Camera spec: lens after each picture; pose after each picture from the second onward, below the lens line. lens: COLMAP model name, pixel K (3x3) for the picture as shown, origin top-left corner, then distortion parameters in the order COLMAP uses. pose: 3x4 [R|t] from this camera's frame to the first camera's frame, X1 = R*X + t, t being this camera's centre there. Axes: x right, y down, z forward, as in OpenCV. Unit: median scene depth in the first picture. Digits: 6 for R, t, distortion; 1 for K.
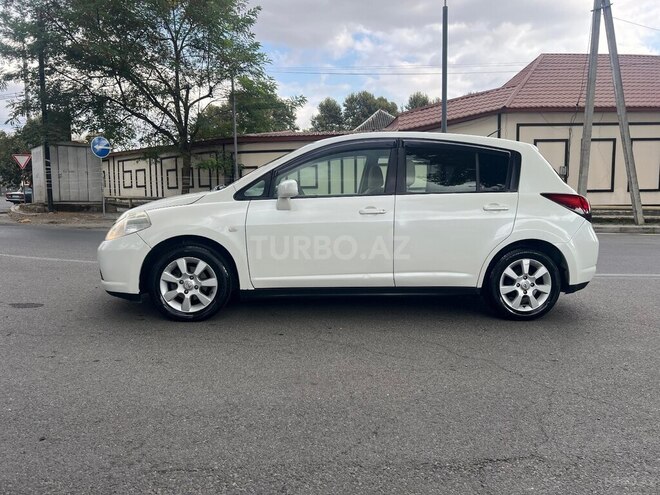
lens RADIAL K [[501.1, 0, 330.0], [0, 501.1, 247.5], [0, 0, 1]] dist [0.054810, -0.071258]
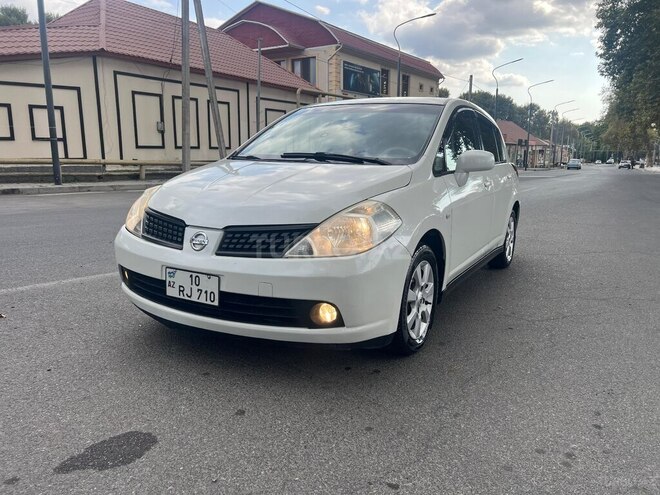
lens RADIAL K [[499.9, 0, 333.7], [0, 499.9, 235.7], [0, 0, 1]] dist [0.042659, -0.053147]
pose [[0.537108, -0.119074, 0.835067, -0.228391], [0.056098, 0.992837, 0.105489, -0.023183], [-0.841646, -0.009814, 0.539941, 0.180607]]
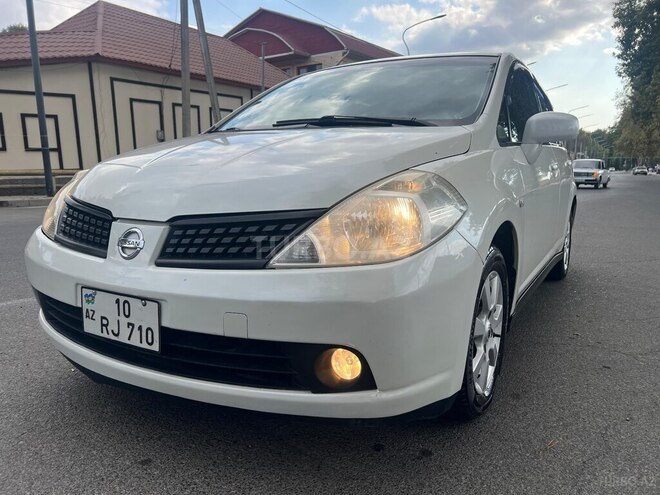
lens RADIAL K [[501.1, 0, 330.0], [0, 501.1, 247.5], [0, 0, 1]] dist [0.054810, -0.071258]
pose [[0.556034, -0.125089, 0.821693, -0.186414], [0.072906, 0.992140, 0.101701, -0.015118], [-0.827956, 0.003357, 0.560783, 0.209895]]
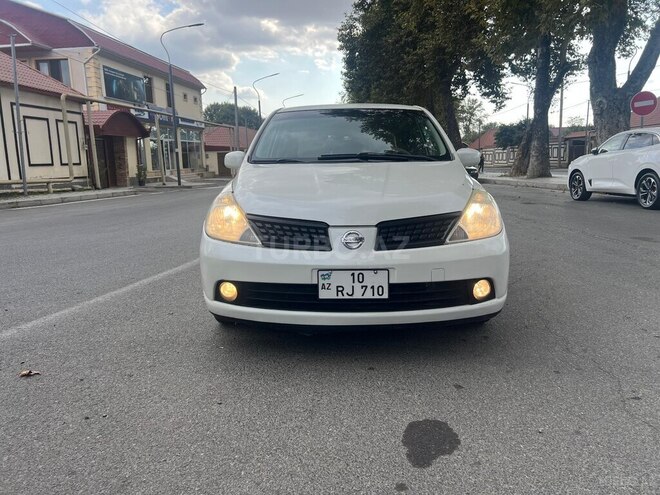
lens RADIAL K [[500.9, 0, 331.8], [0, 500.9, 228.4], [0, 0, 1]] dist [0.066393, -0.075597]
pose [[0.093004, -0.120739, 0.988318, -0.269853], [0.109944, 0.987795, 0.110329, -0.028166], [-0.989577, 0.098399, 0.105144, 0.271898]]
